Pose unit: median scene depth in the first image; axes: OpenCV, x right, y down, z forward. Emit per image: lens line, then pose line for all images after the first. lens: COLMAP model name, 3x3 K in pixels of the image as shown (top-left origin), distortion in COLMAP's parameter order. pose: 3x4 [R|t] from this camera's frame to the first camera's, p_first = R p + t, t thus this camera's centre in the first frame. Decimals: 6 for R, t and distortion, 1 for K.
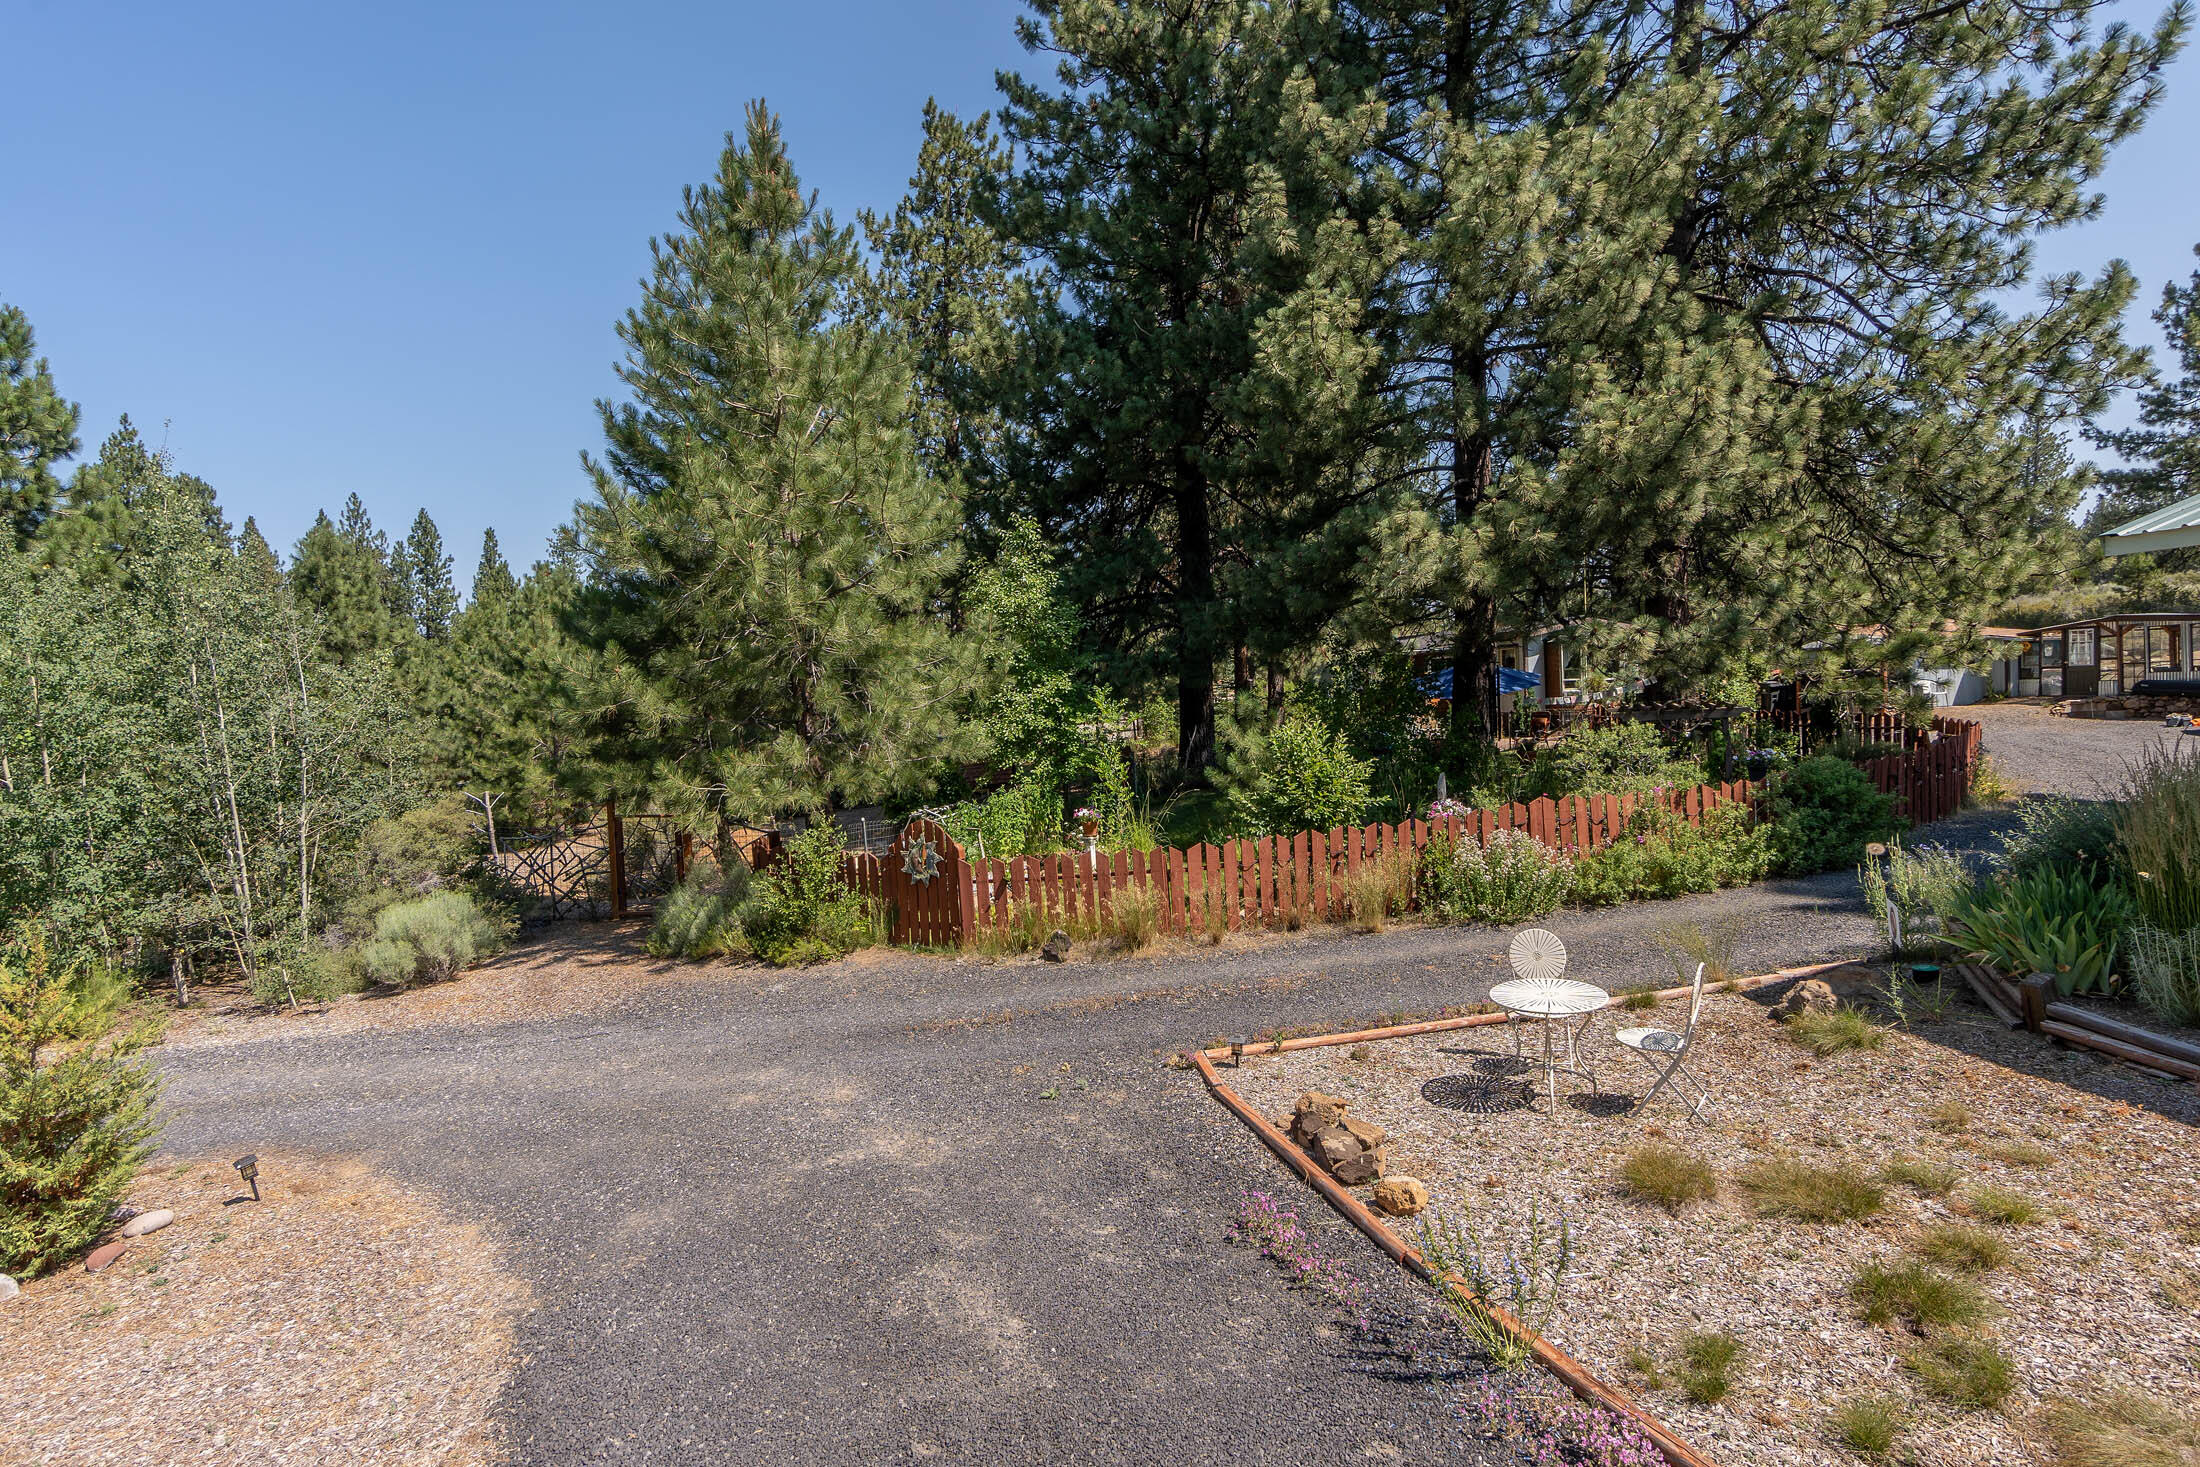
lens RADIAL K [[1147.8, 0, 1099.2], [0, 1147.8, 740.7], [0, 0, 1]] dist [-0.001597, 0.000153]
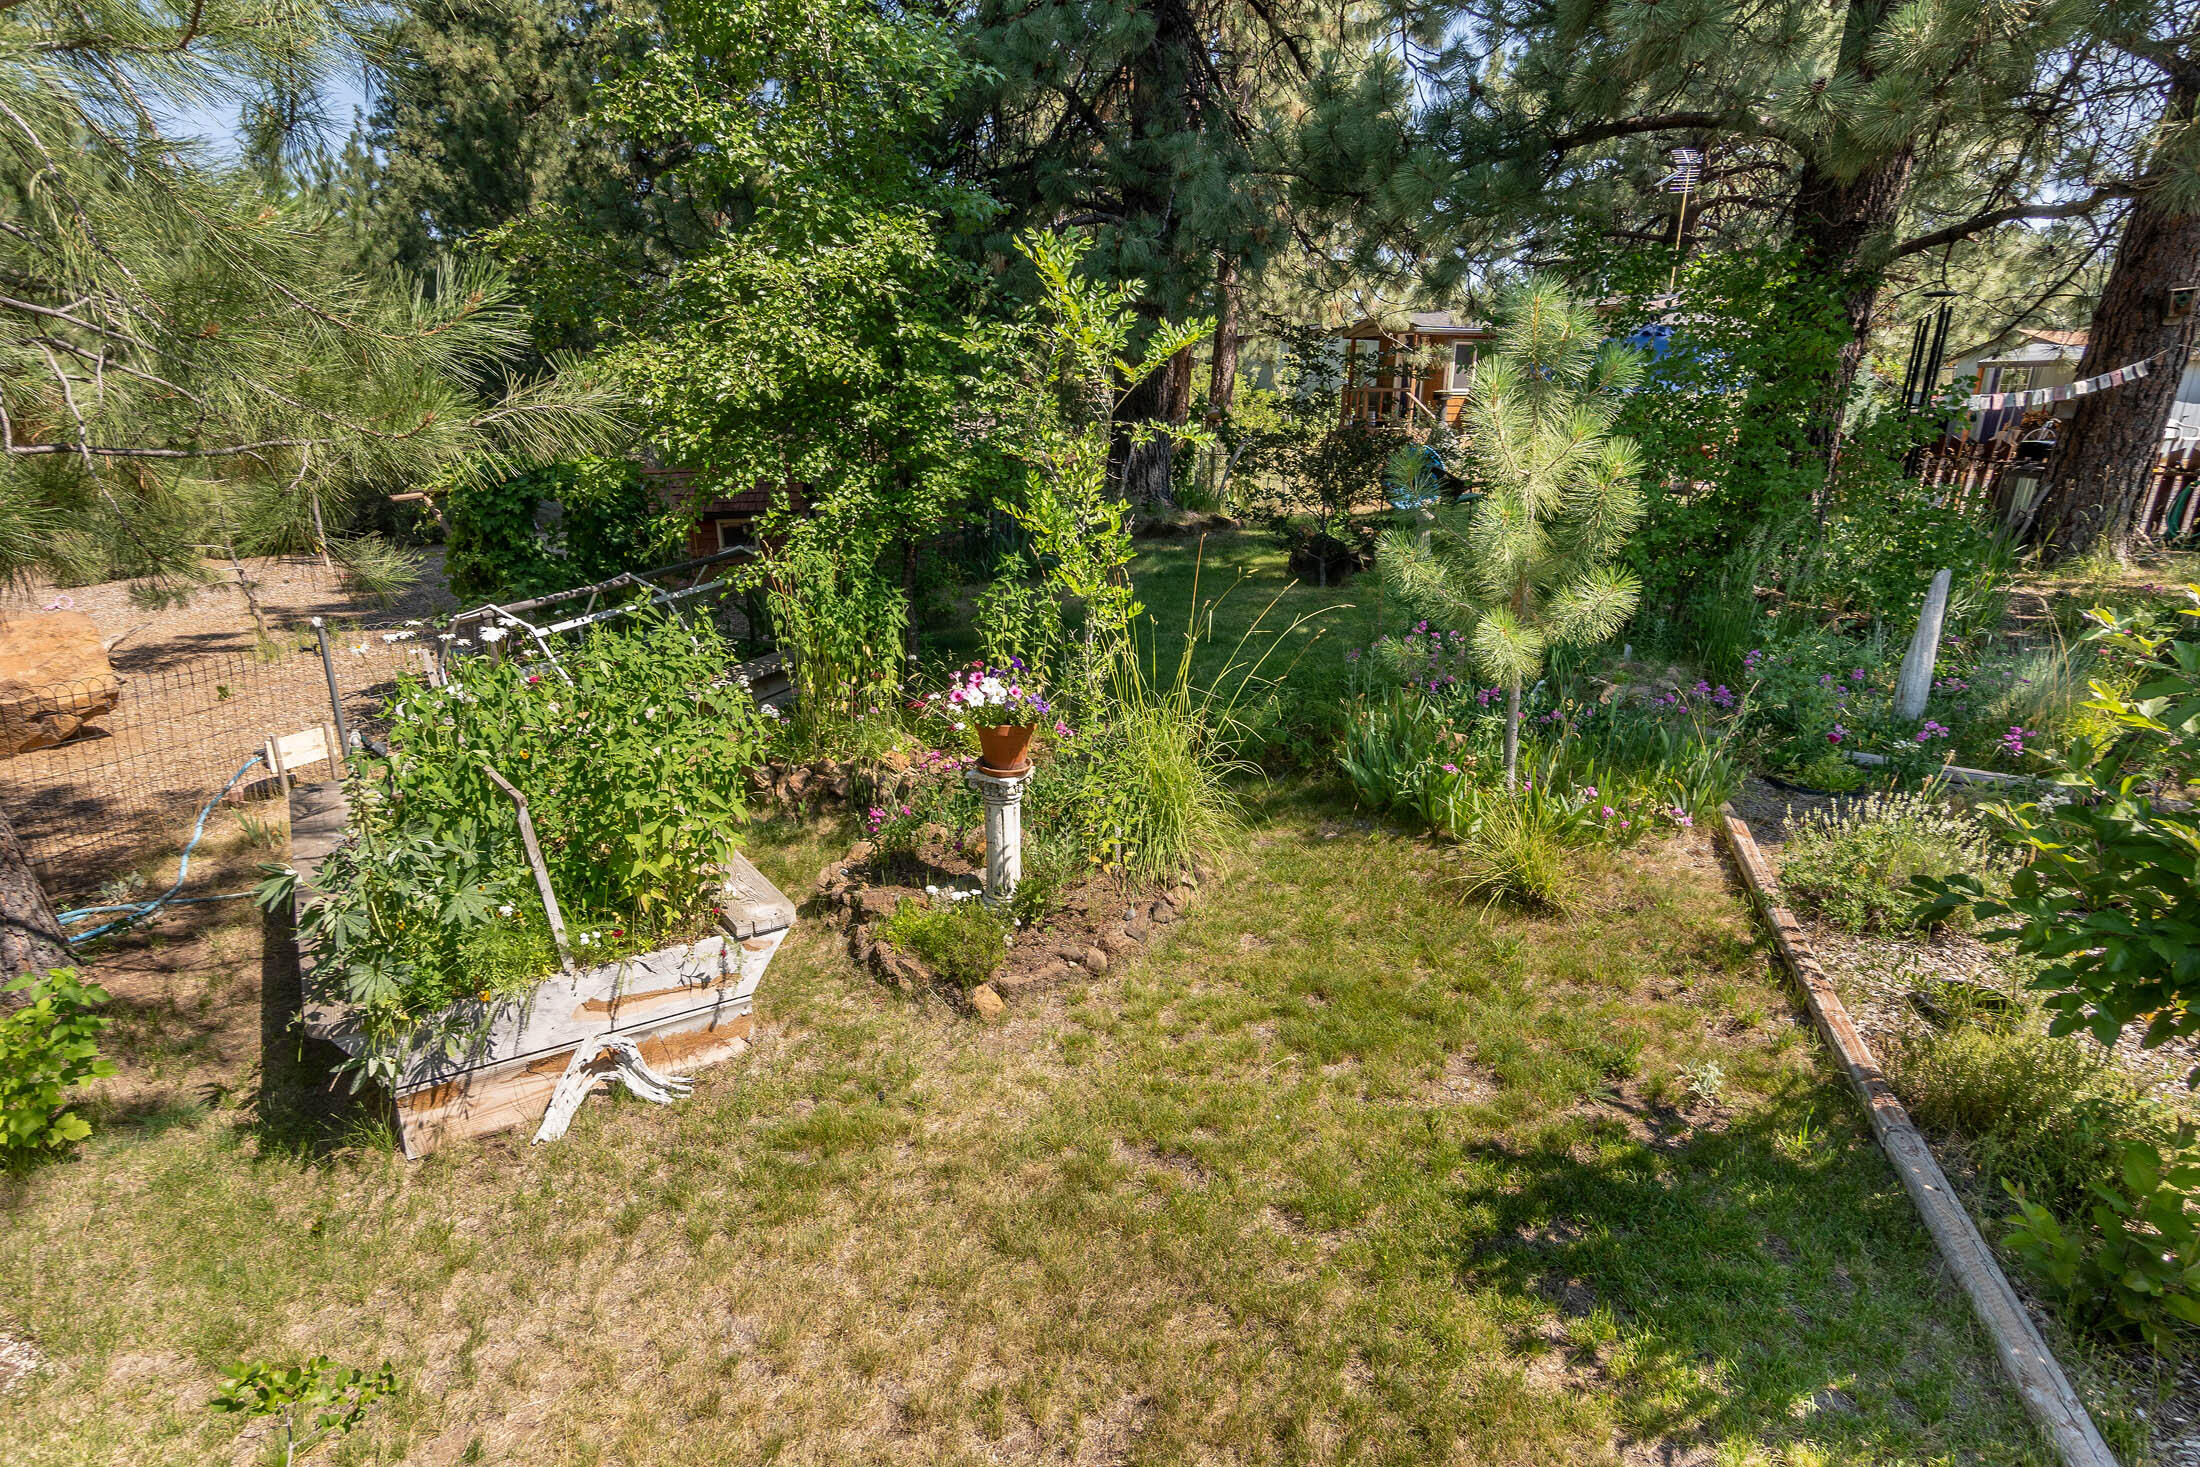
lens RADIAL K [[1147.8, 0, 1093.5], [0, 1147.8, 727.9], [0, 0, 1]] dist [-0.001597, 0.000153]
pose [[0.989606, 0.022710, 0.141999, -0.023603], [-0.056217, 0.969966, 0.236655, 0.005254], [-0.132359, -0.242178, 0.961161, 0.644476]]
